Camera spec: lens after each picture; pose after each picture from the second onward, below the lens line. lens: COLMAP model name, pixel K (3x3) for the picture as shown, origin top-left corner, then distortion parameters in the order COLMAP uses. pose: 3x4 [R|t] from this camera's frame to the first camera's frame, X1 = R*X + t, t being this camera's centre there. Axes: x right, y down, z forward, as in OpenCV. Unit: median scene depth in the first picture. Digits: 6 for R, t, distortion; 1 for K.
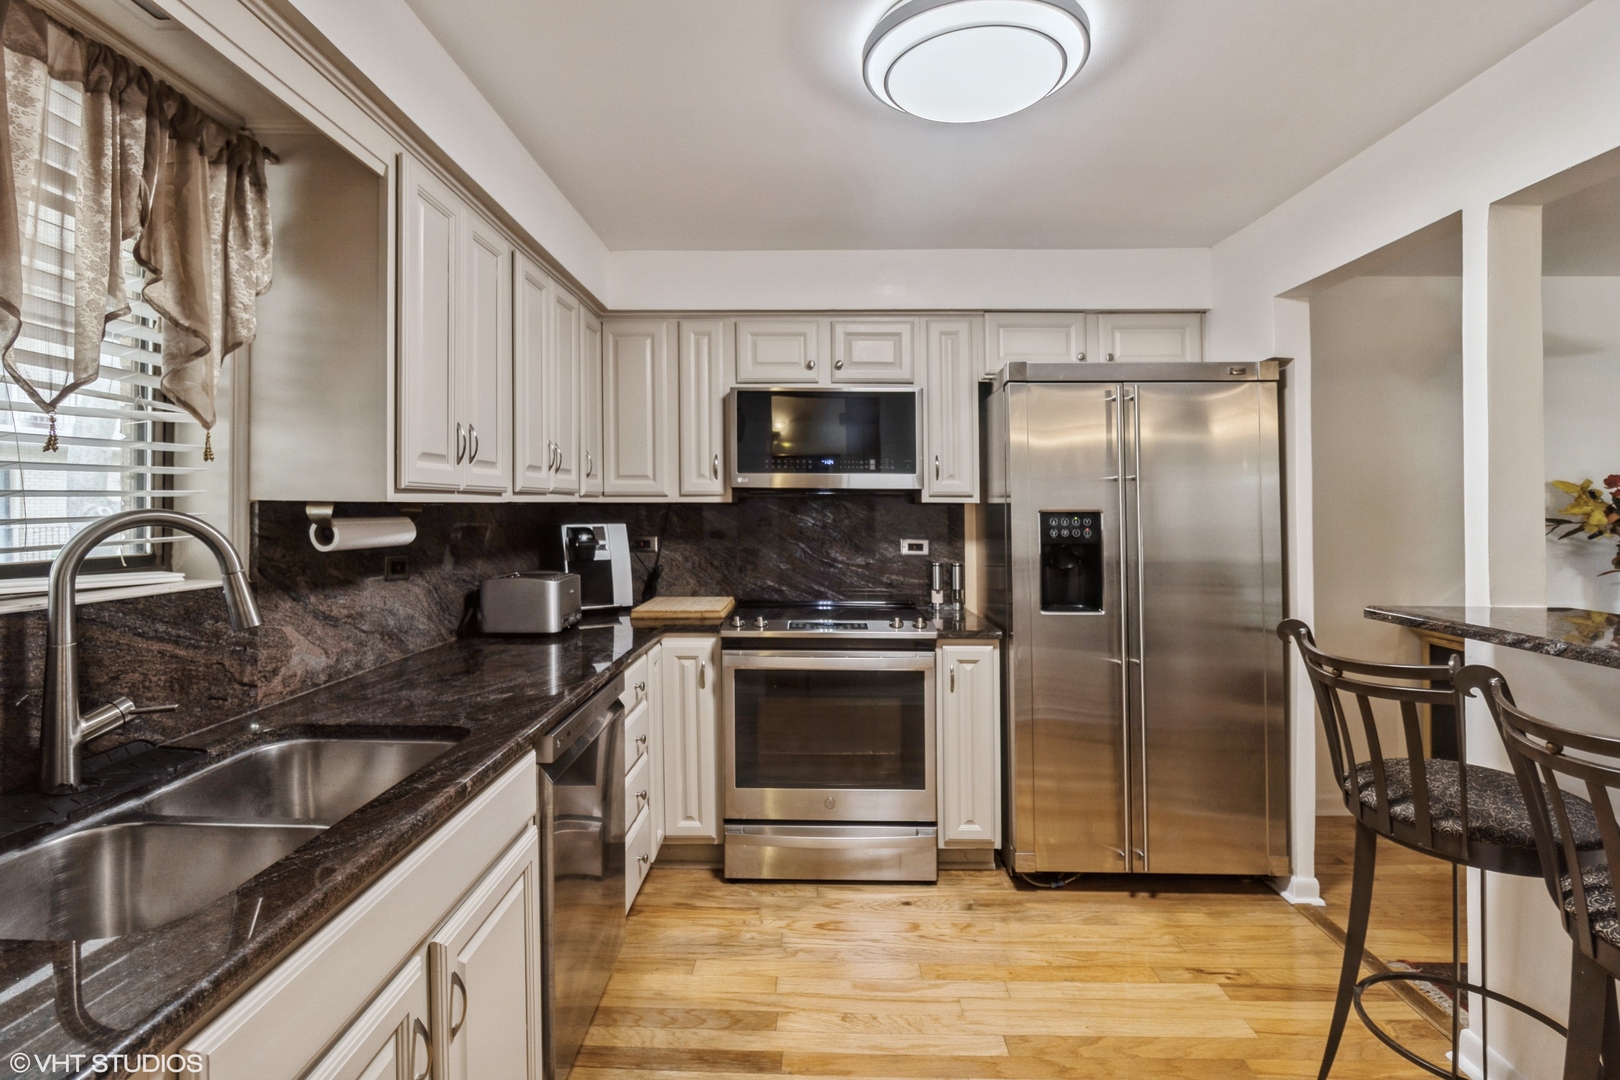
lens RADIAL K [[772.4, 0, 795.6], [0, 772.4, 506.0], [0, 0, 1]] dist [0.026548, -0.003399]
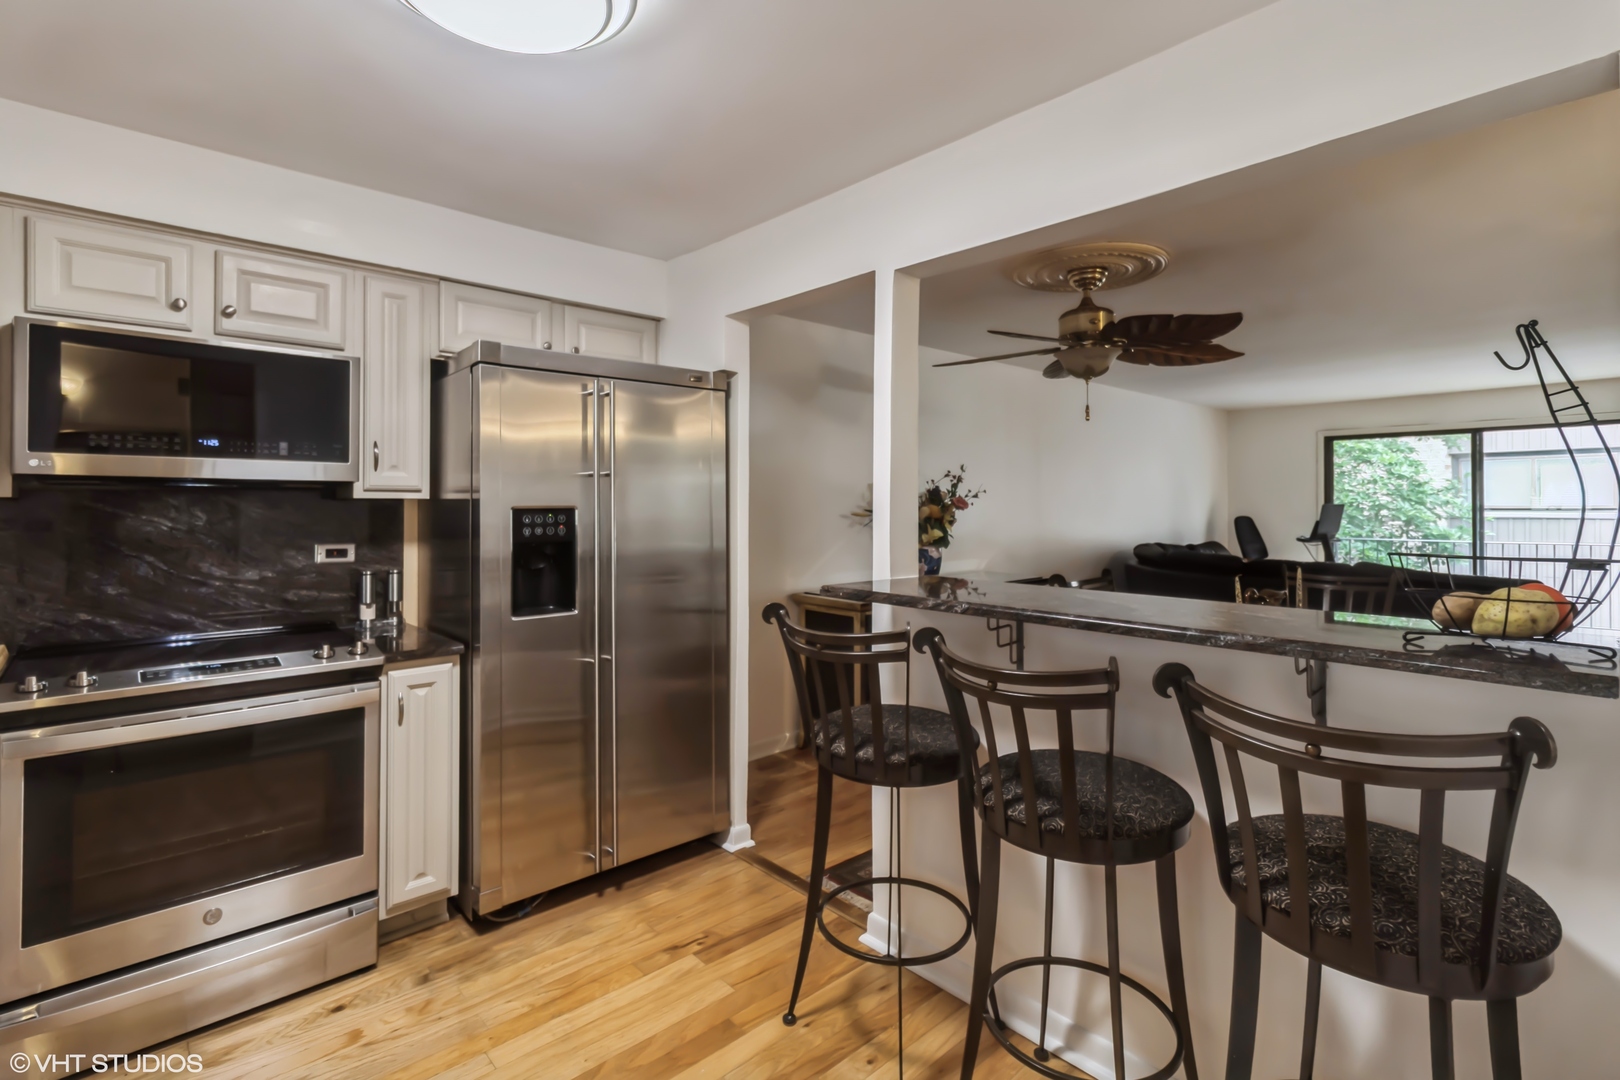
lens RADIAL K [[772.4, 0, 792.1], [0, 772.4, 491.3], [0, 0, 1]] dist [0.026548, -0.003399]
pose [[0.734082, 0.007038, 0.679024, -0.062183], [0.001284, 0.999930, -0.011752, -0.001533], [-0.679059, 0.009499, 0.734022, 0.100168]]
